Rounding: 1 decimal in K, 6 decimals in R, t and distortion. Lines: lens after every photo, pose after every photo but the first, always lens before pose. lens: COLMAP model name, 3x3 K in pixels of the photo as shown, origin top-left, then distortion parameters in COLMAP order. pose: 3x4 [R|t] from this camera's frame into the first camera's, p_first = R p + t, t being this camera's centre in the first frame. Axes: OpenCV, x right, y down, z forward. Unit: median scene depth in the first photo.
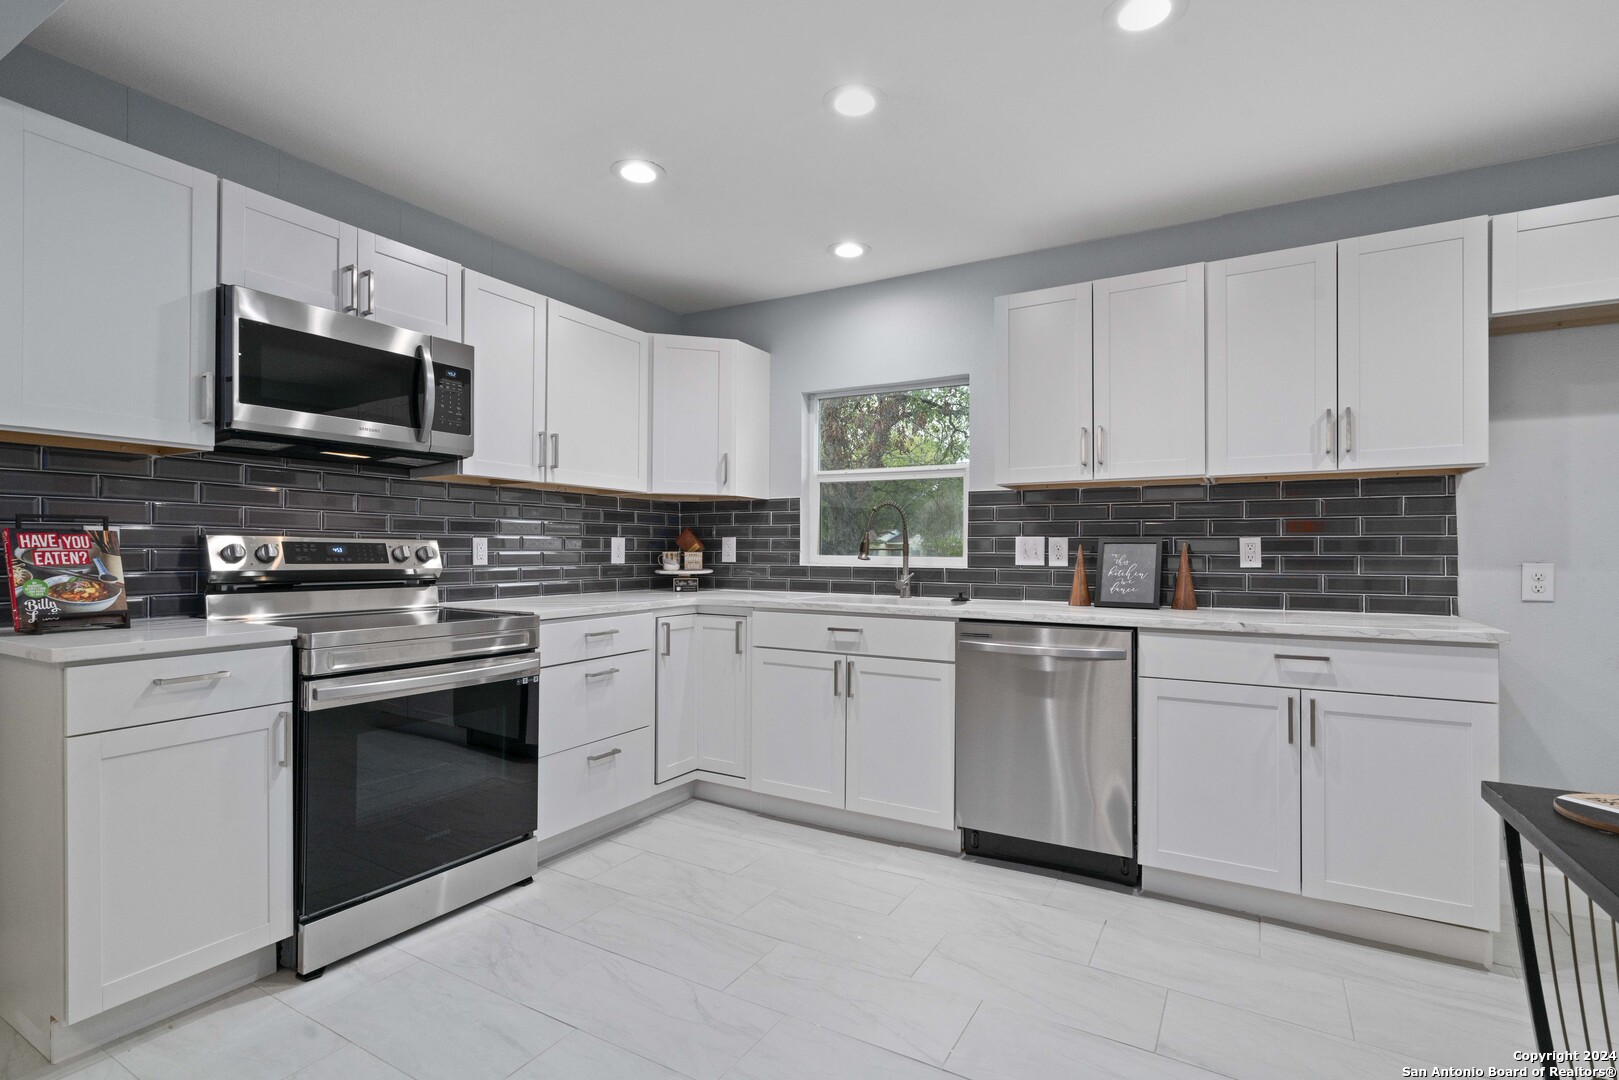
lens RADIAL K [[769.1, 0, 805.0], [0, 769.1, 545.0], [0, 0, 1]] dist [-0.001419, 0.000614]
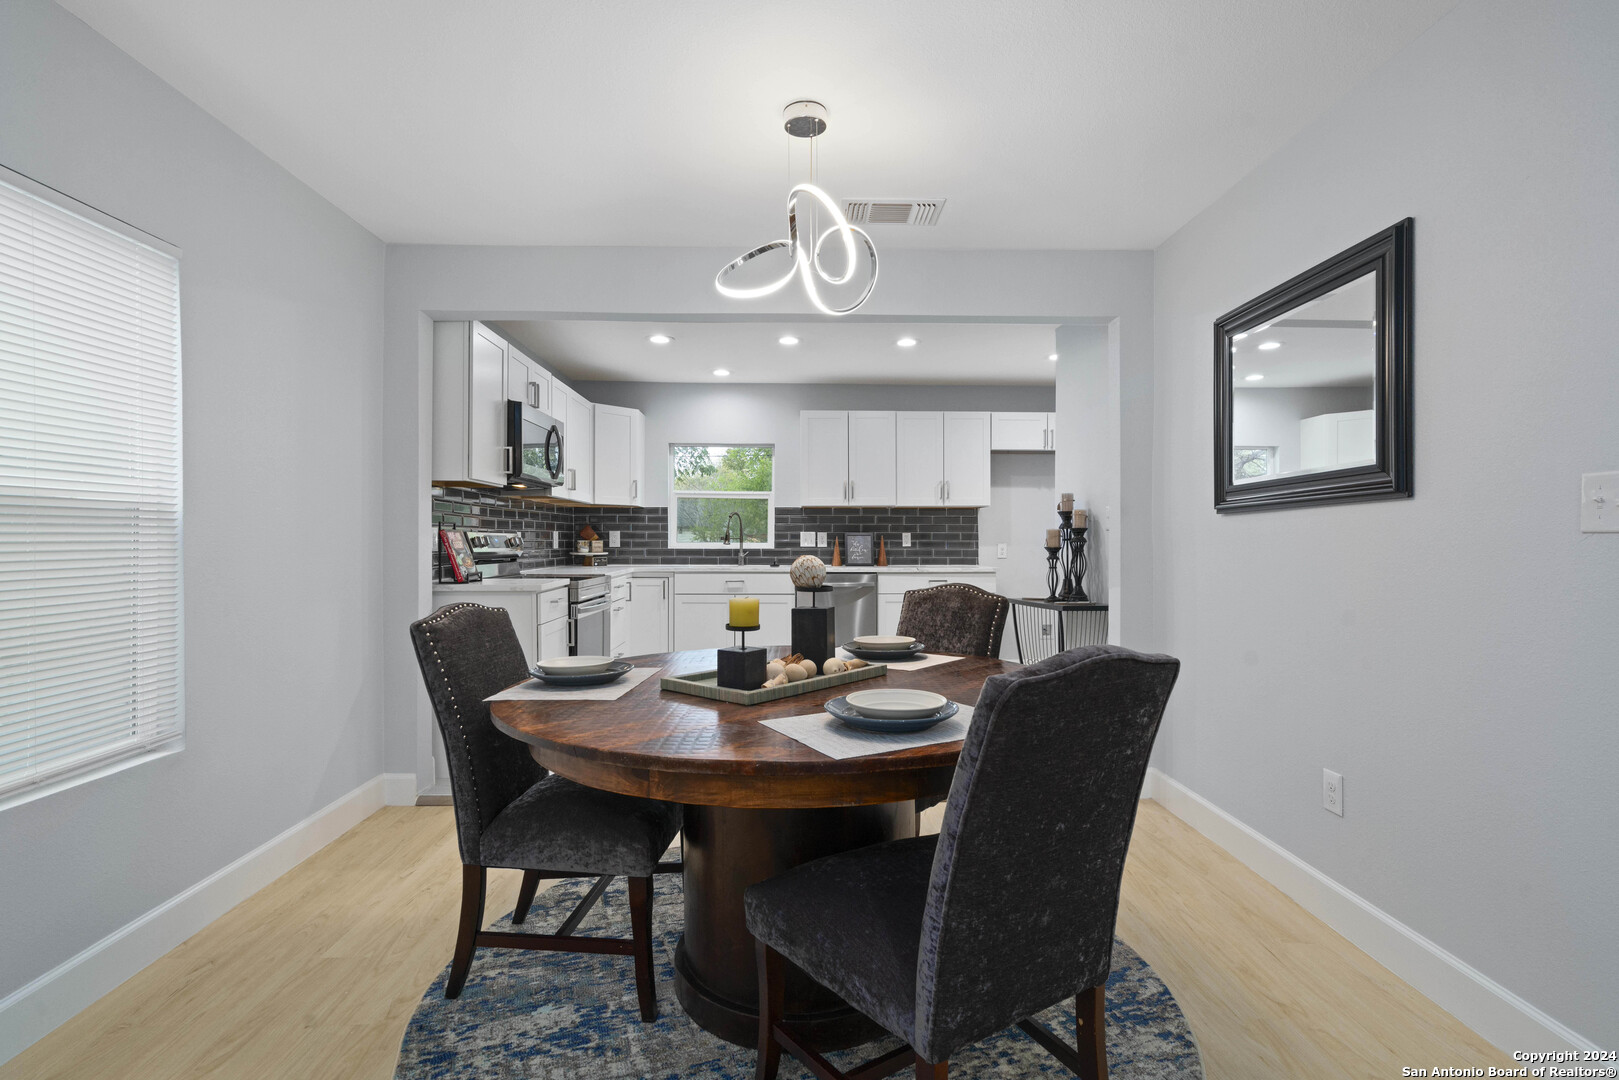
lens RADIAL K [[769.1, 0, 810.8], [0, 769.1, 543.9], [0, 0, 1]] dist [-0.001419, 0.000614]
pose [[0.846790, -0.006188, 0.531891, -0.730490], [-0.001699, 0.999896, 0.014338, -0.008571], [-0.531924, -0.013045, 0.846691, -0.640852]]
